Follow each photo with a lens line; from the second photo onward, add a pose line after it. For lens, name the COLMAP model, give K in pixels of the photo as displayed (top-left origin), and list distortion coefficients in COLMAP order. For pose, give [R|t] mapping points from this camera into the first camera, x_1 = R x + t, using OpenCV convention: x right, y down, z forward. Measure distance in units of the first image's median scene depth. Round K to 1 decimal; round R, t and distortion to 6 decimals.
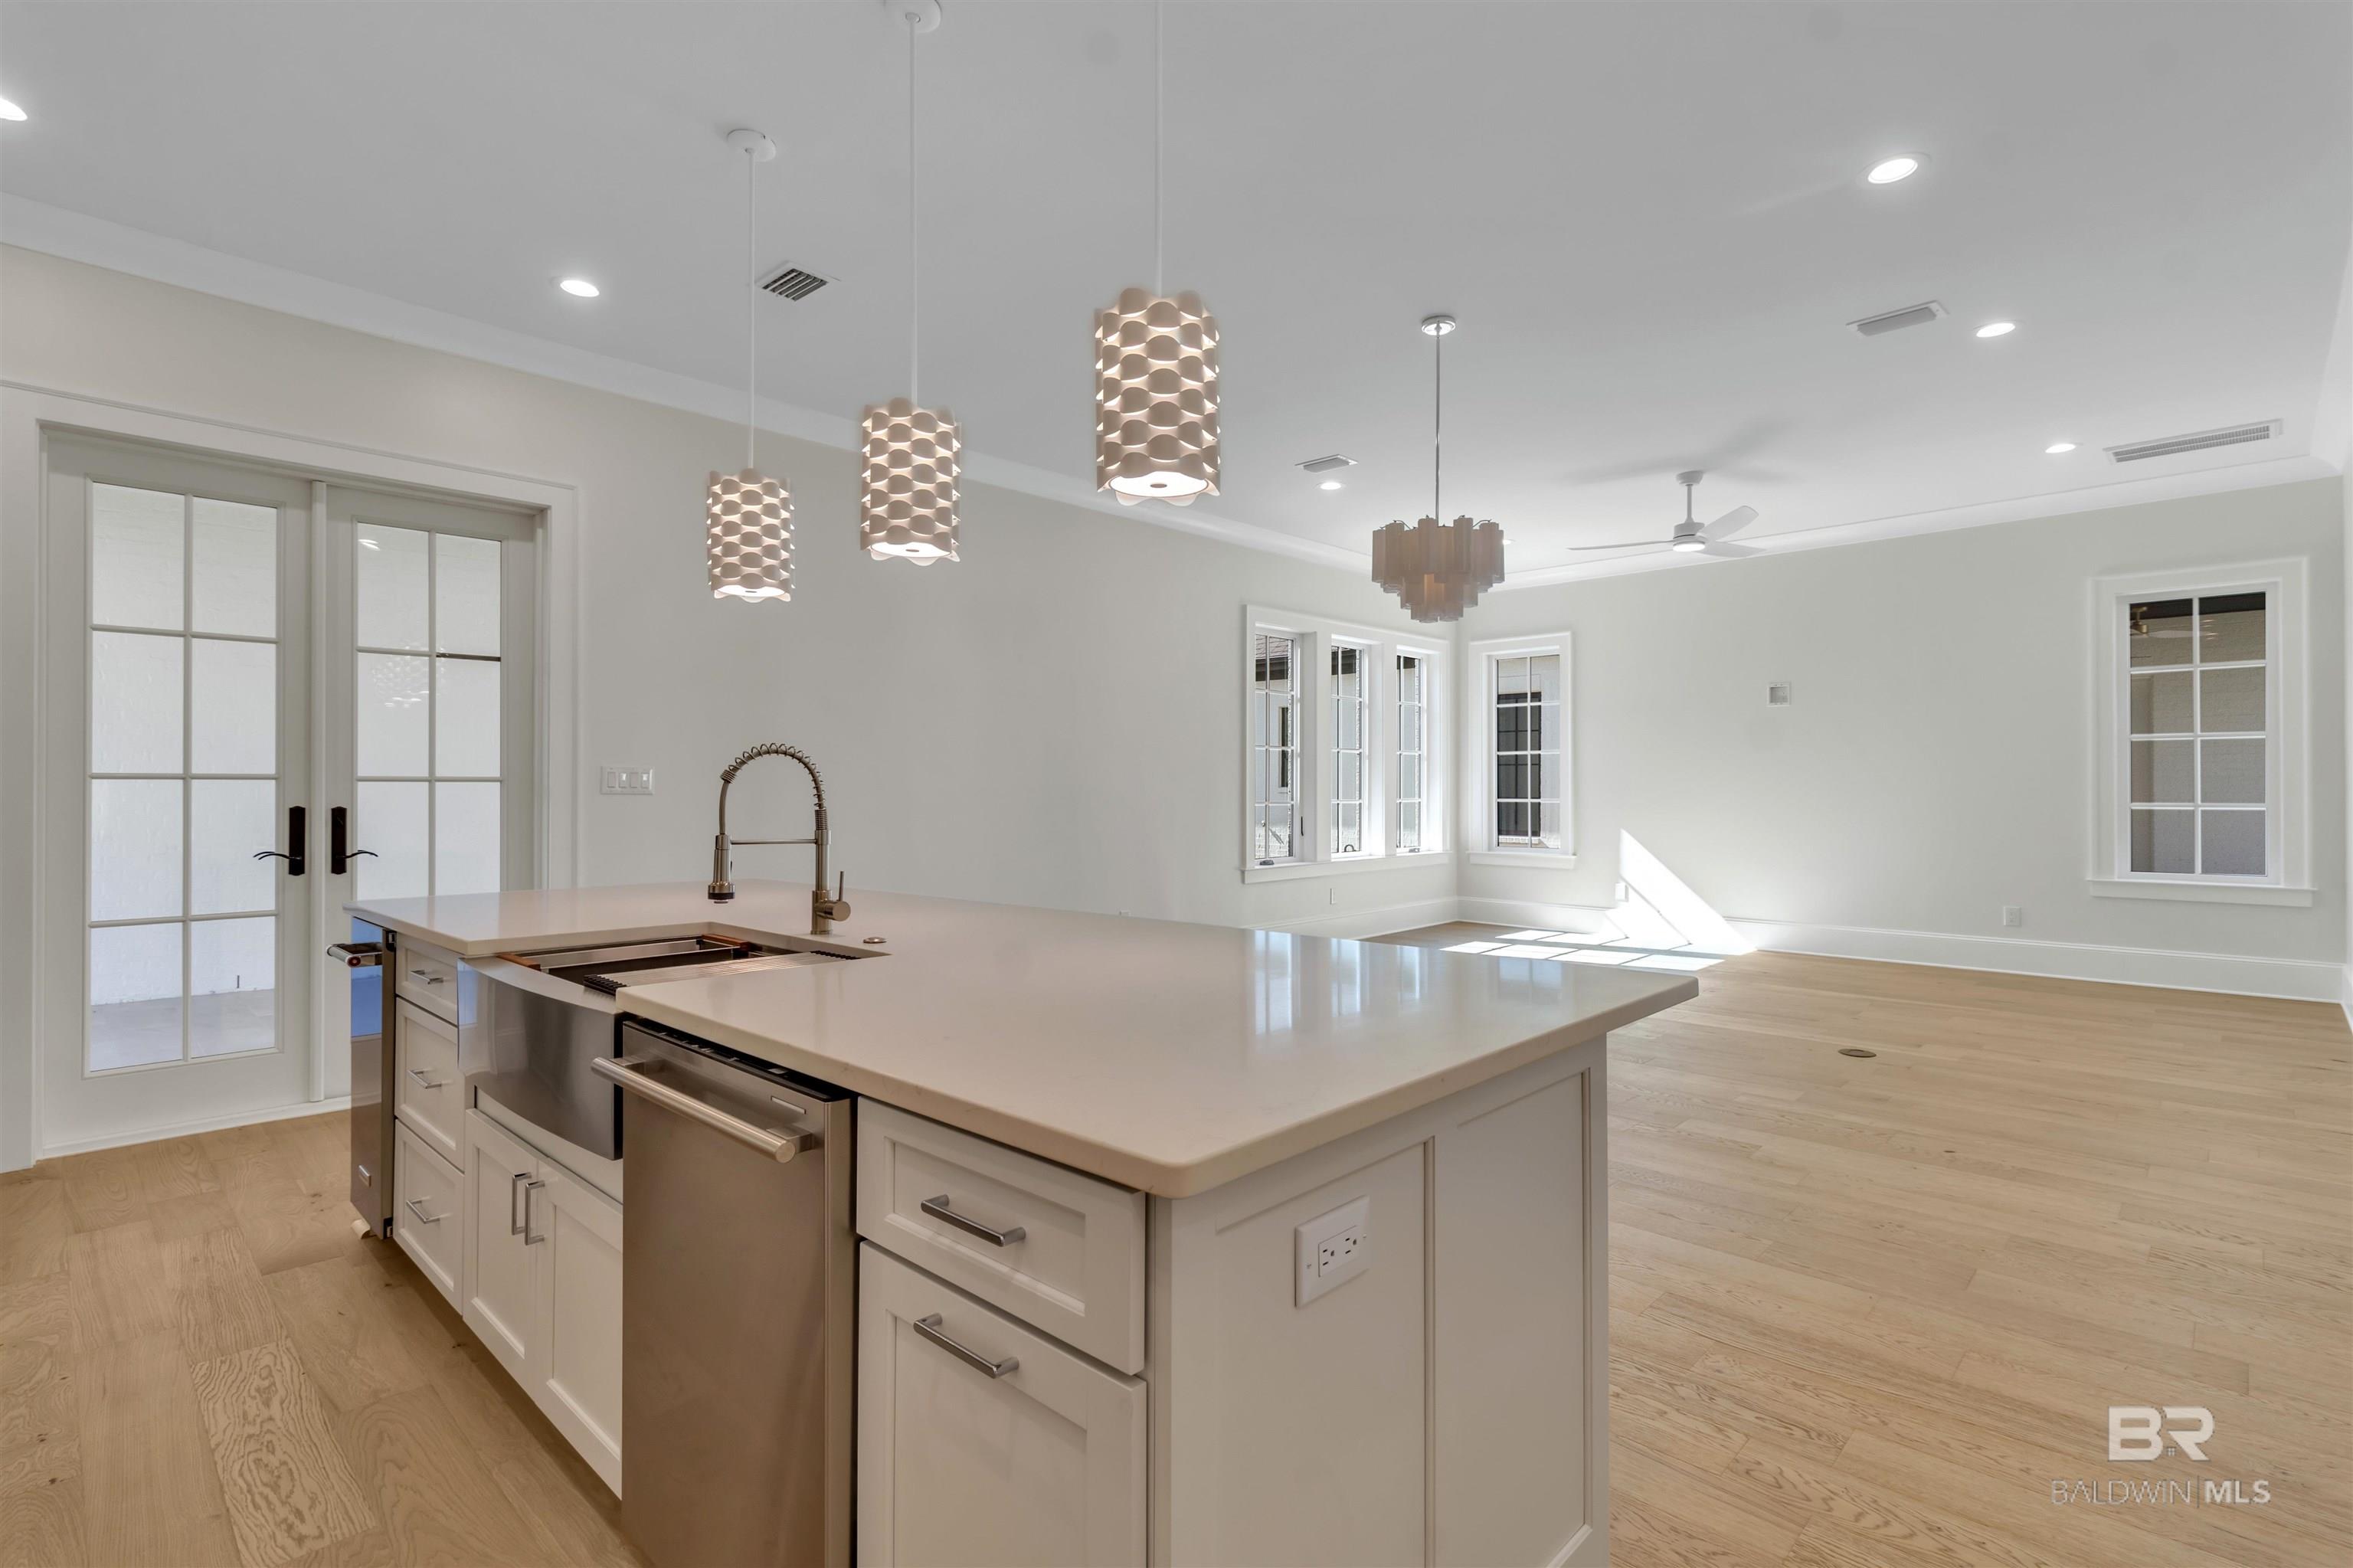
lens RADIAL K [[1095.1, 0, 1201.9], [0, 1095.1, 782.0], [0, 0, 1]] dist [-0.000235, -0.000037]
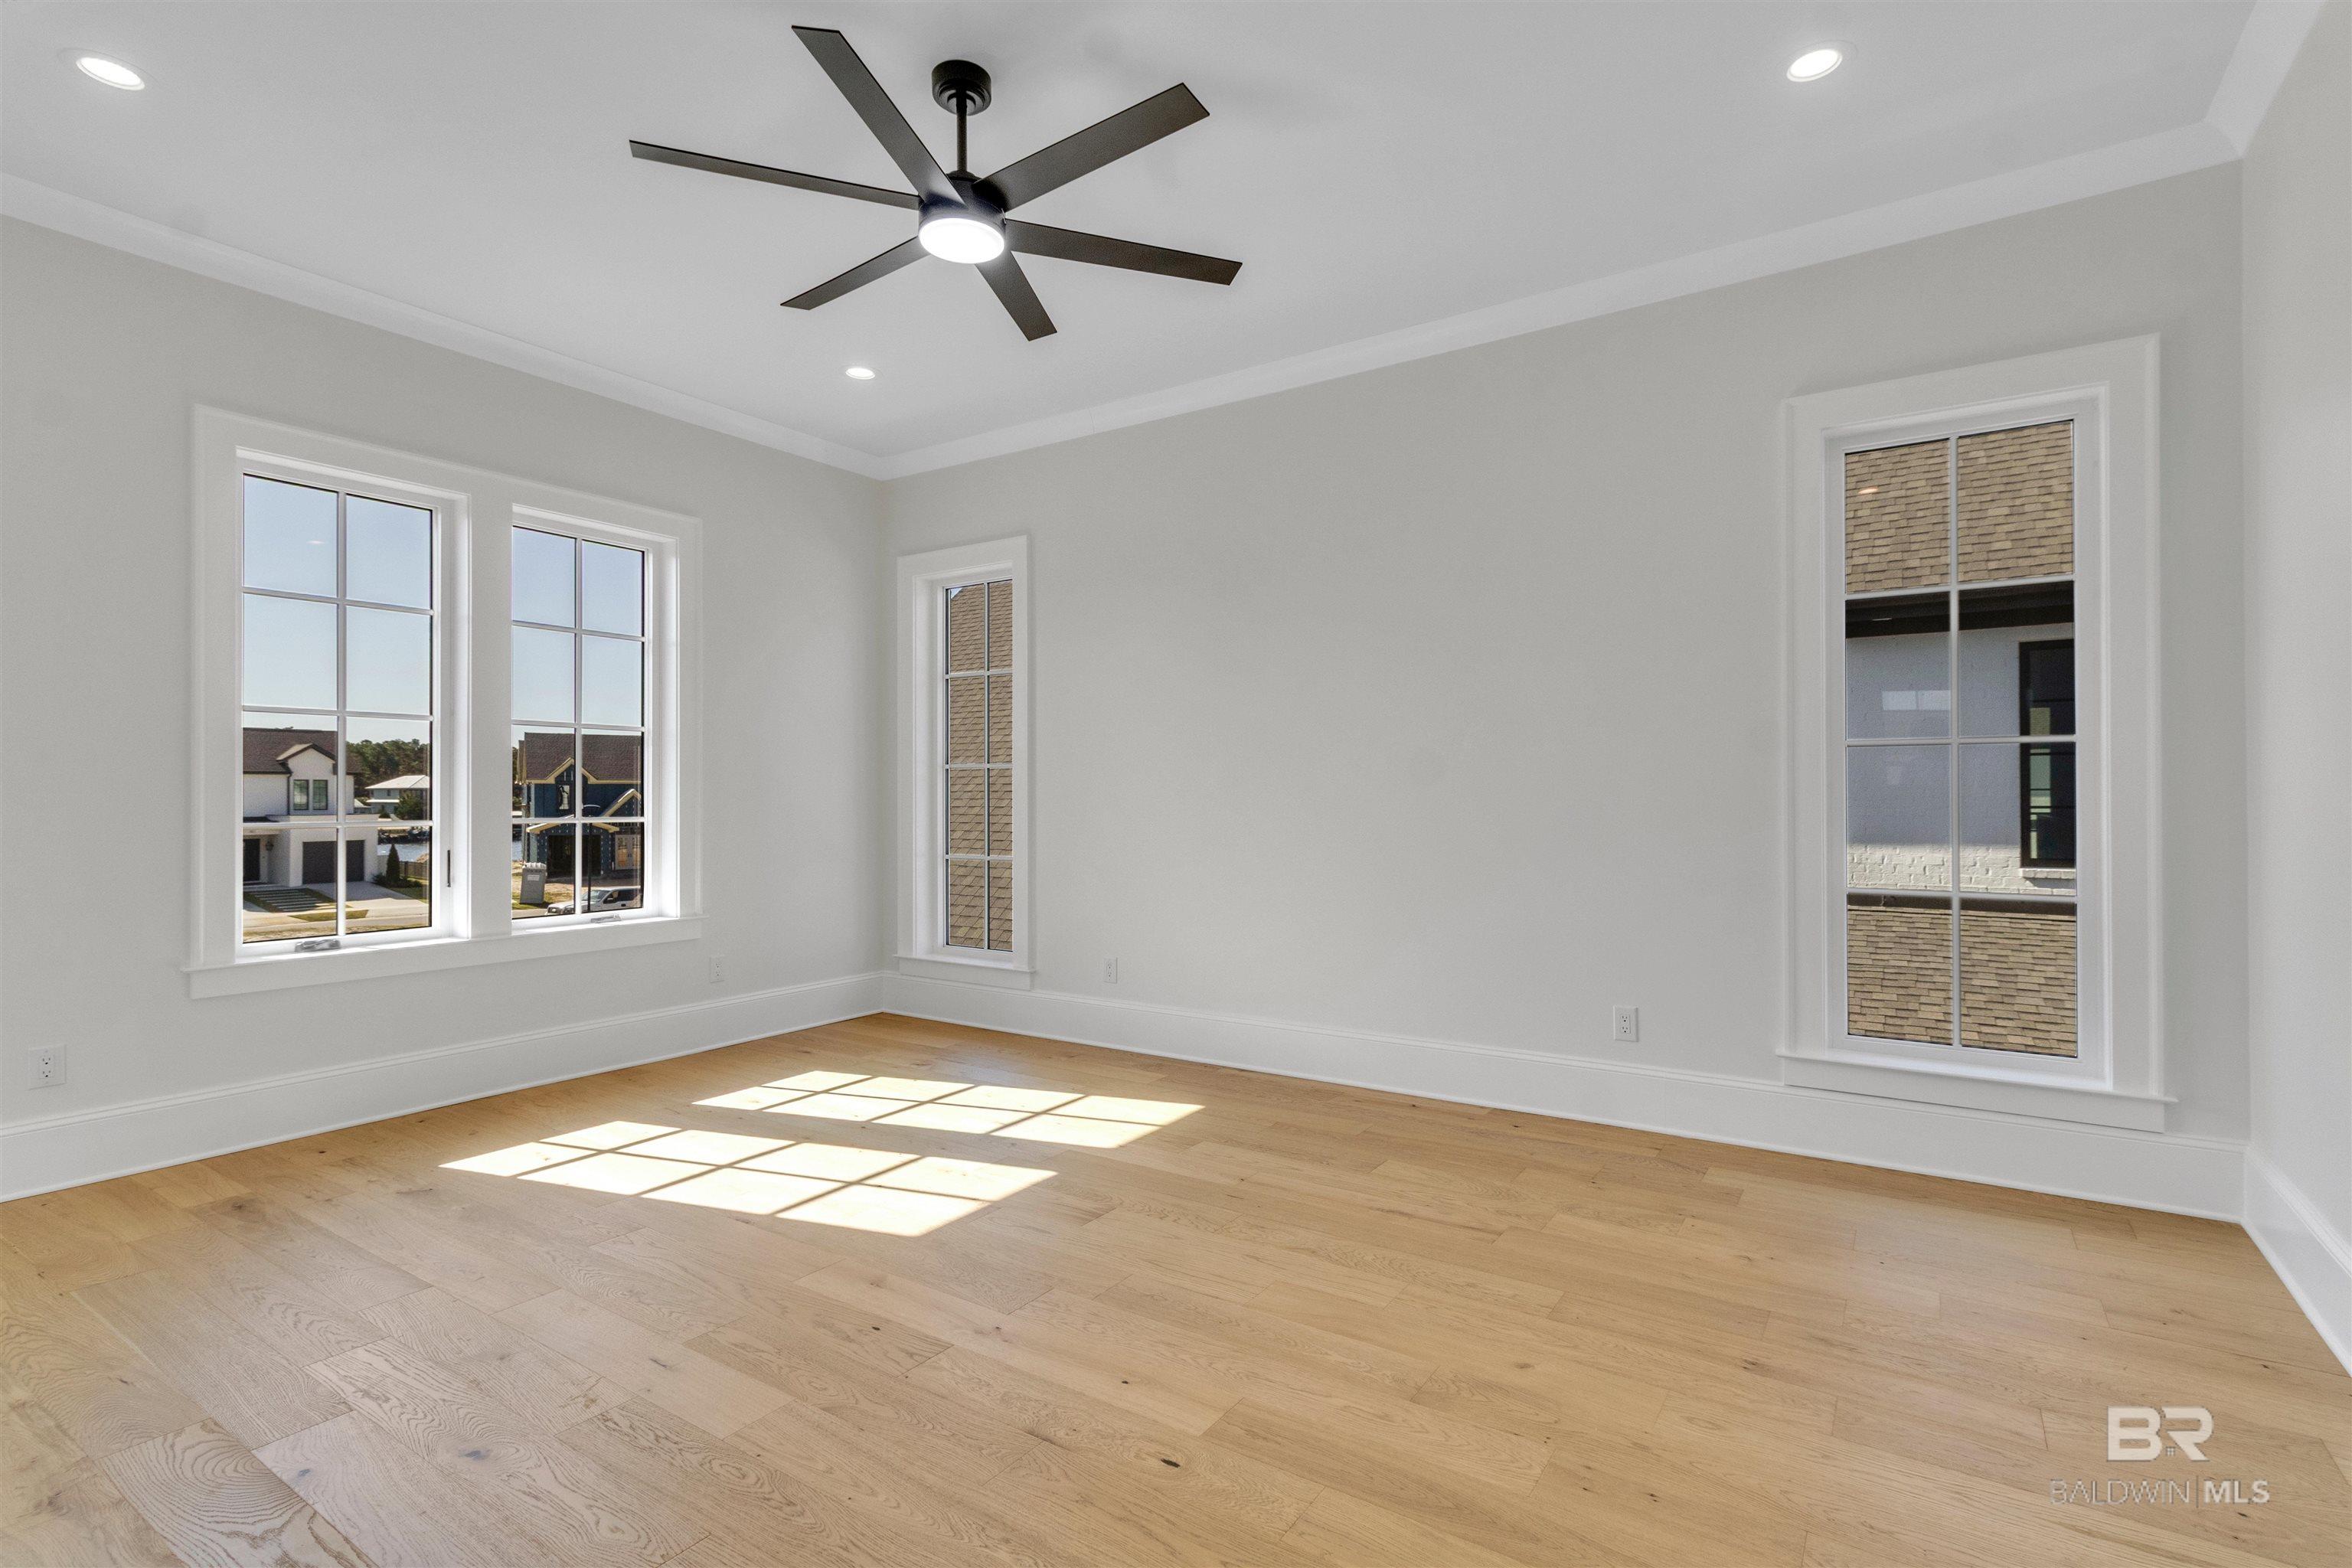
lens RADIAL K [[1094.6, 0, 1200.5], [0, 1094.6, 784.5], [0, 0, 1]] dist [-0.000235, -0.000037]
pose [[0.980309, -0.002298, 0.197458, 0.723114], [0.003250, 0.999985, -0.004499, 0.007668], [-0.197444, 0.005052, 0.980301, 0.910326]]
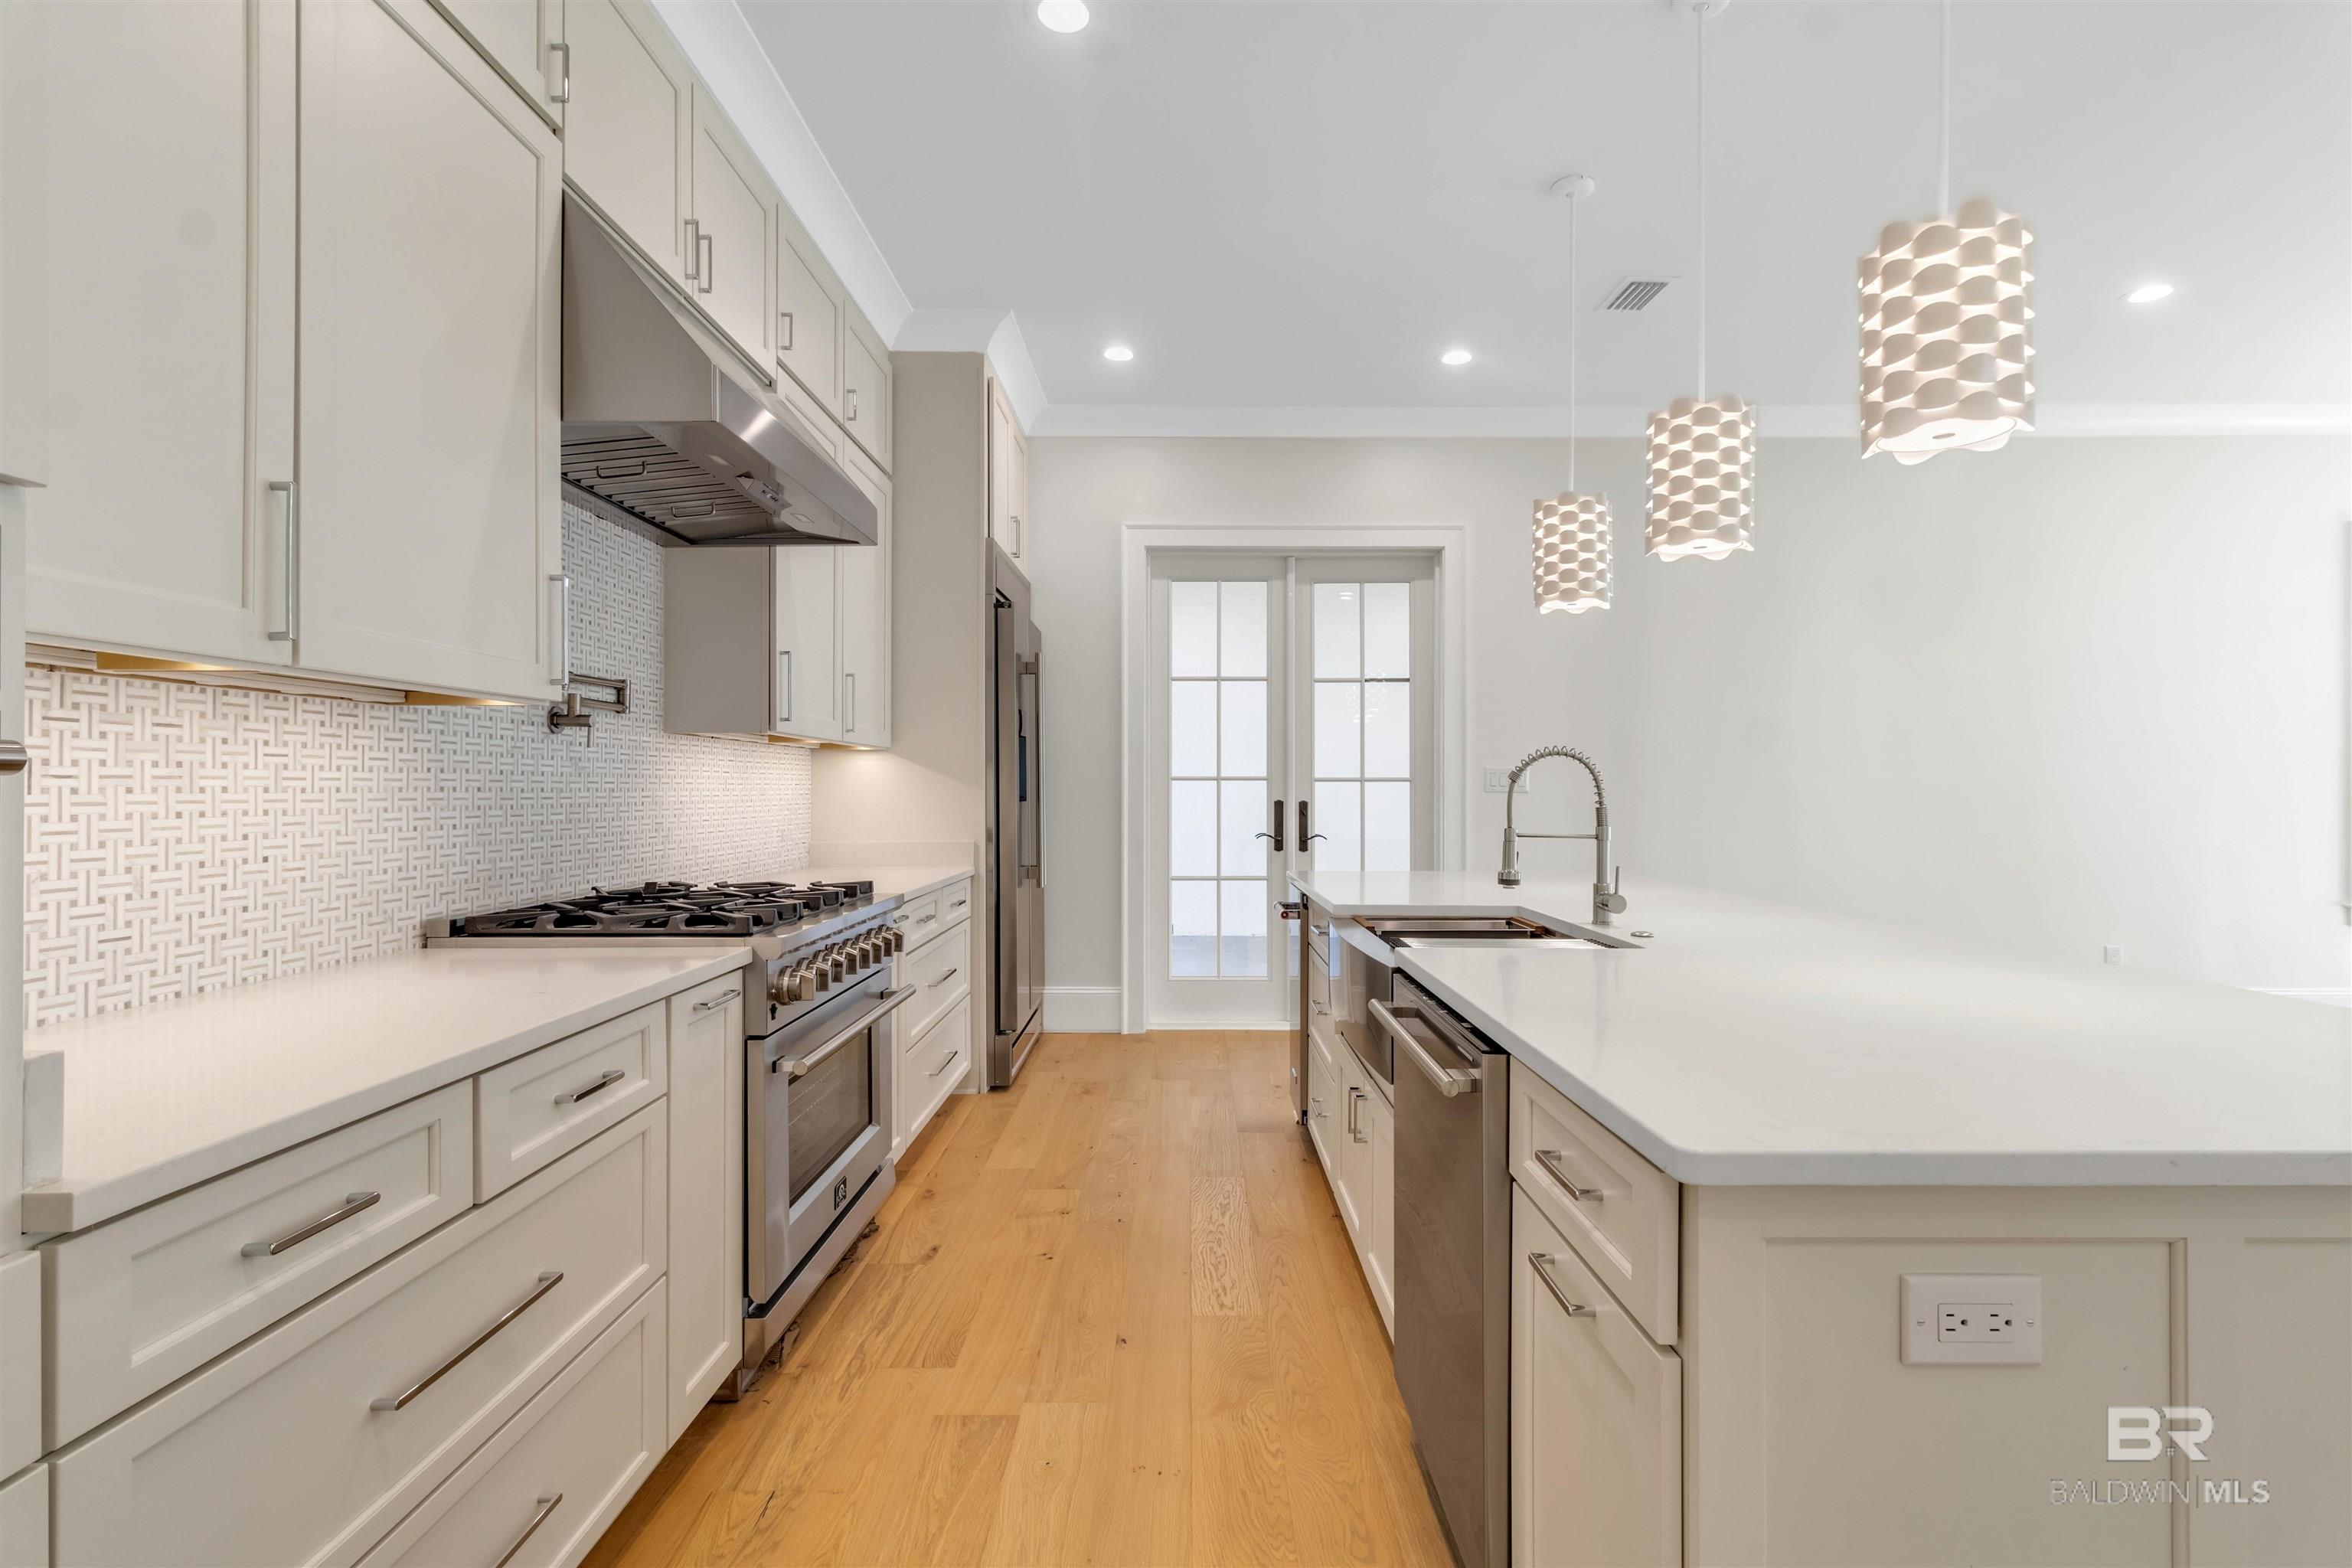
lens RADIAL K [[1094.6, 0, 1191.6], [0, 1094.6, 786.3], [0, 0, 1]] dist [-0.000235, -0.000037]
pose [[0.690611, 0.000171, -0.723226, 0.087580], [0.003495, 0.999988, 0.003575, -0.000235], [0.723218, -0.004997, 0.690602, -0.011579]]
